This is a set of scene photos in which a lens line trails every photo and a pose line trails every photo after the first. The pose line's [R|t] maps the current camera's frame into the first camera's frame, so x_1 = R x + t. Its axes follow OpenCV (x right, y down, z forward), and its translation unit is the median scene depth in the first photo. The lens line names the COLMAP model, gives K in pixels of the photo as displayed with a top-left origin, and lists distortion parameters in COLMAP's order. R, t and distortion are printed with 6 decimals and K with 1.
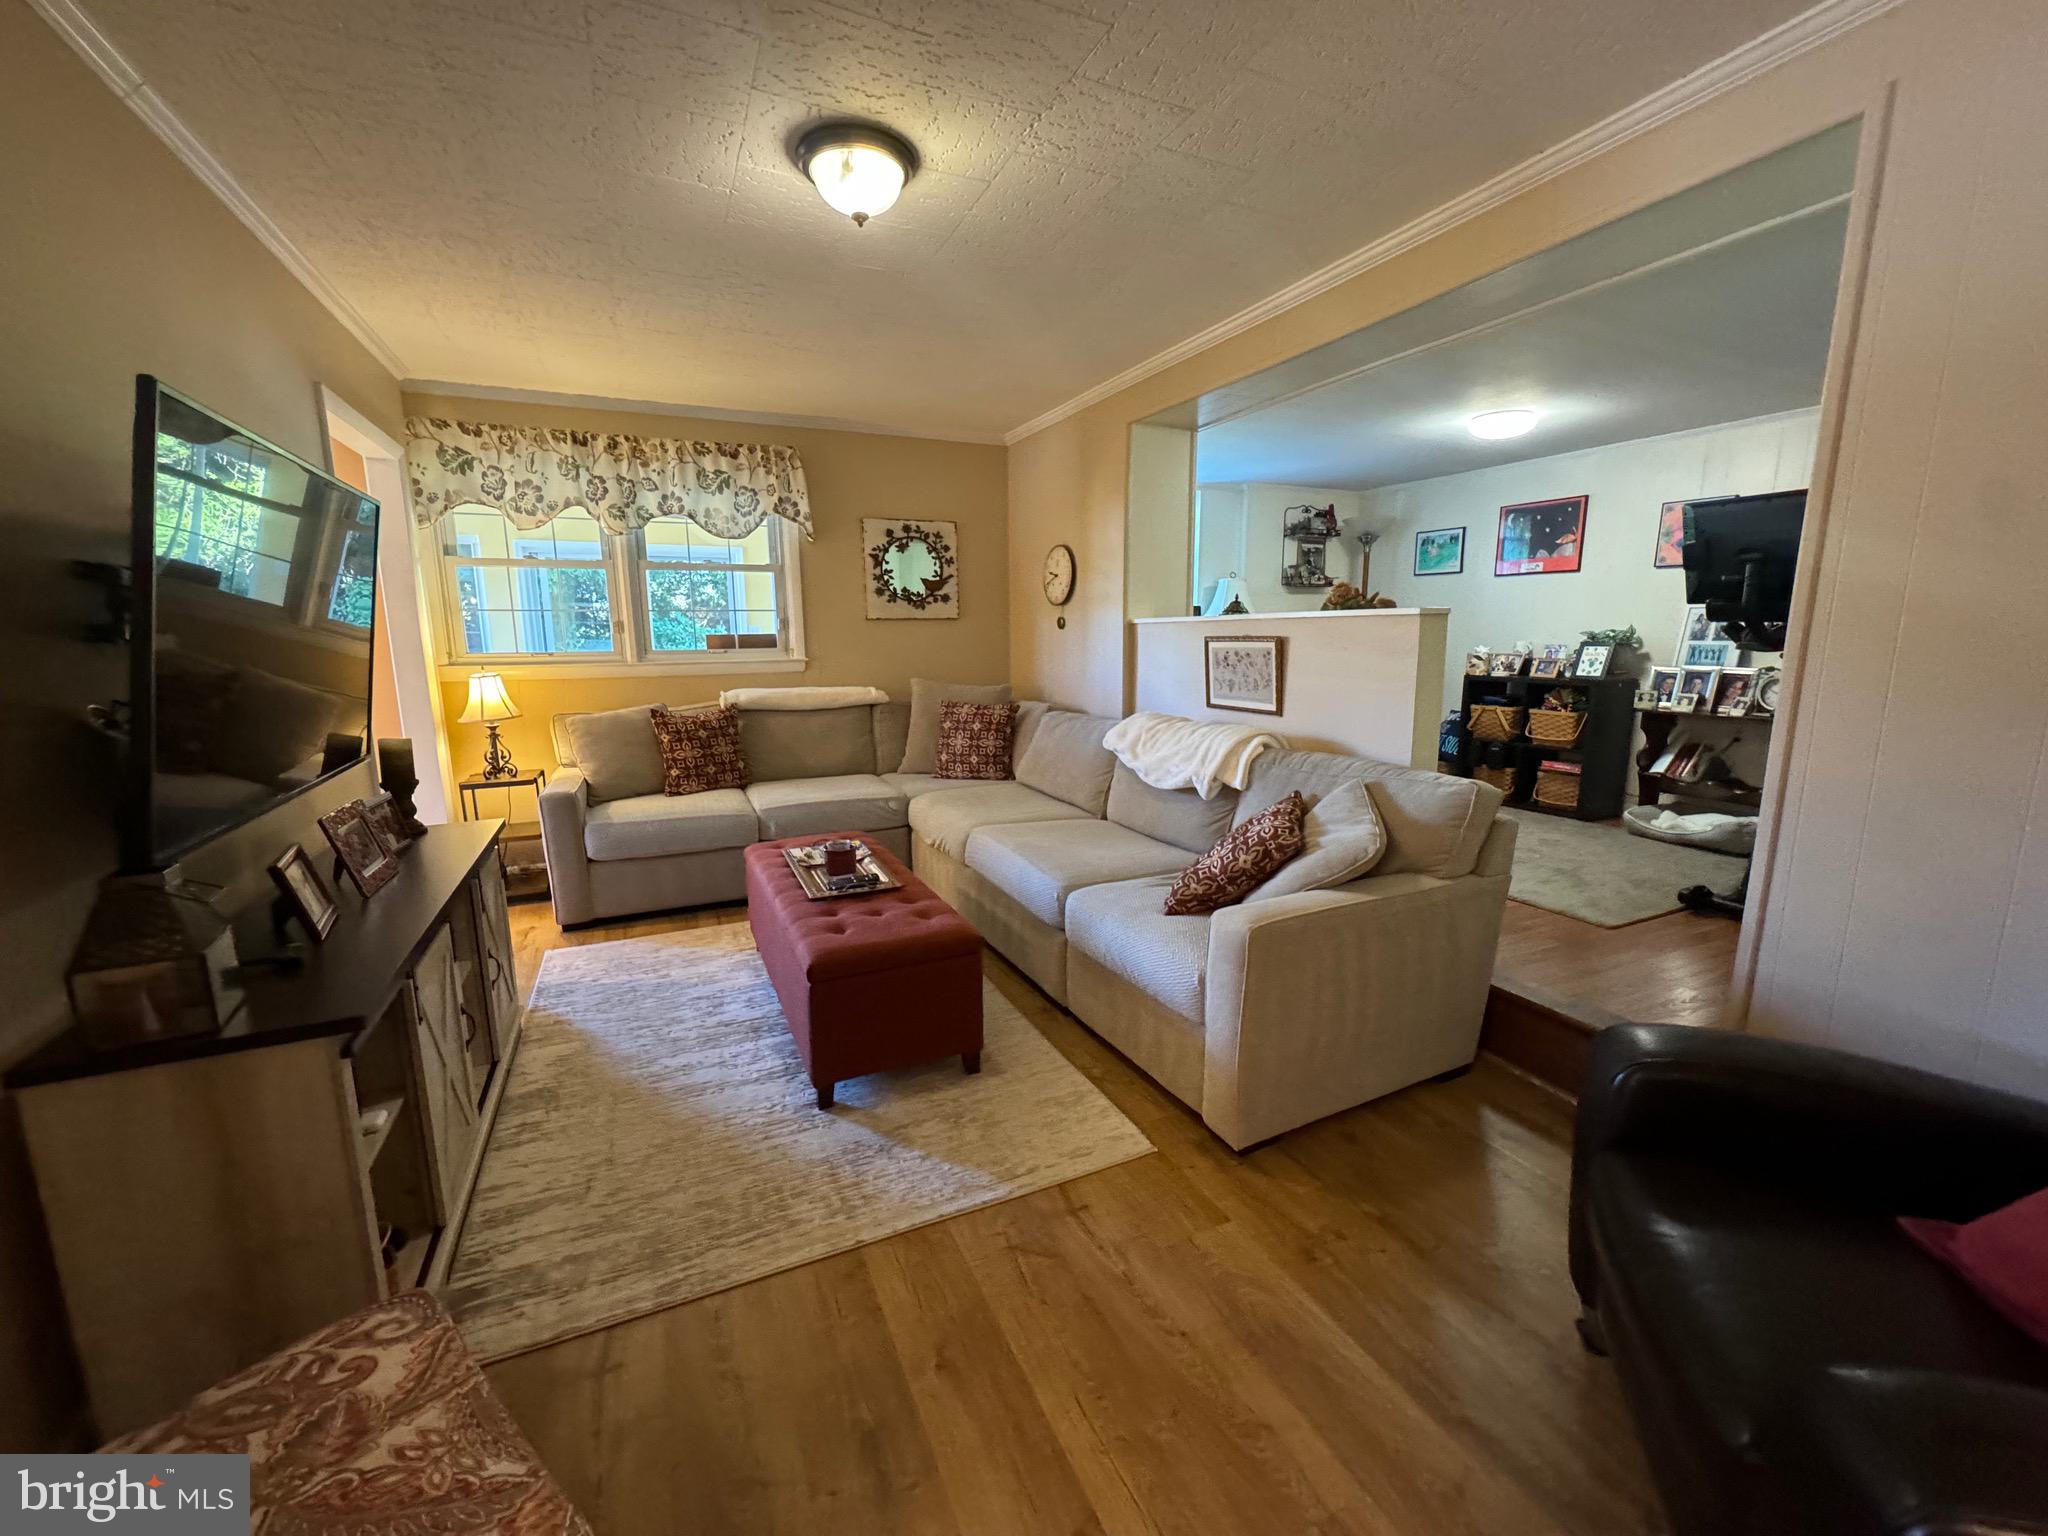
lens RADIAL K [[816.6, 0, 1017.2], [0, 816.6, 770.0], [0, 0, 1]] dist [-0.001399, -0.000614]
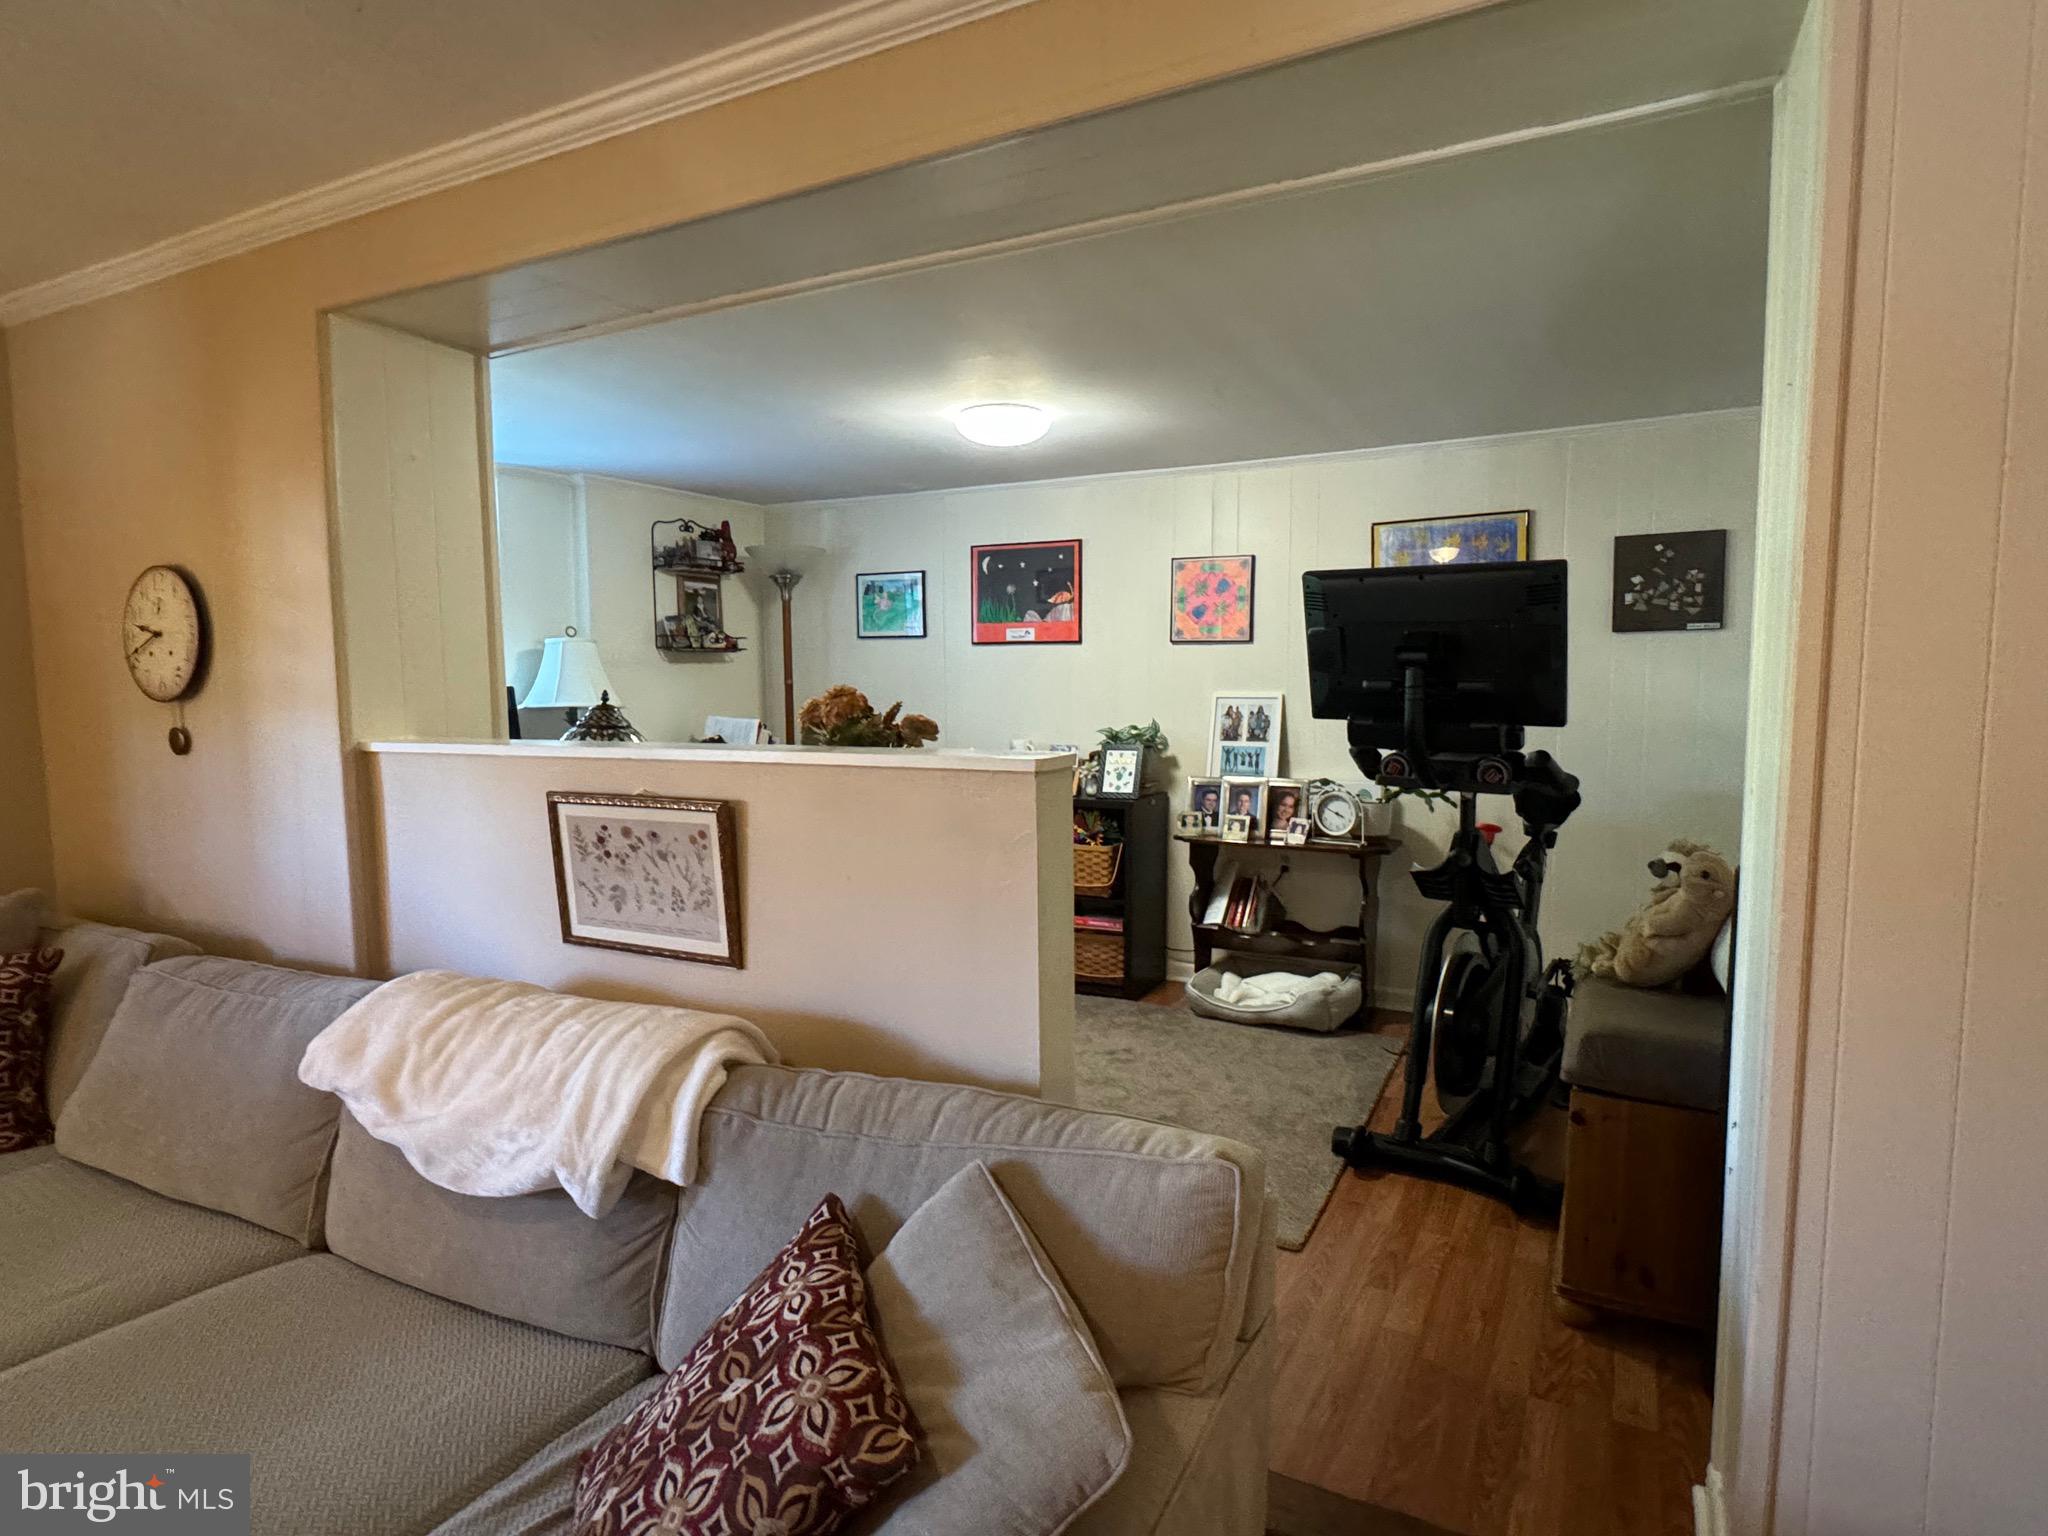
lens RADIAL K [[1124.6, 0, 1022.7], [0, 1124.6, 776.0], [0, 0, 1]] dist [0.002296, 0.000928]
pose [[0.794041, -0.056123, 0.605268, 0.052842], [0.106935, 0.993097, -0.048202, -0.097194], [-0.598385, 0.102999, 0.794561, 0.294926]]
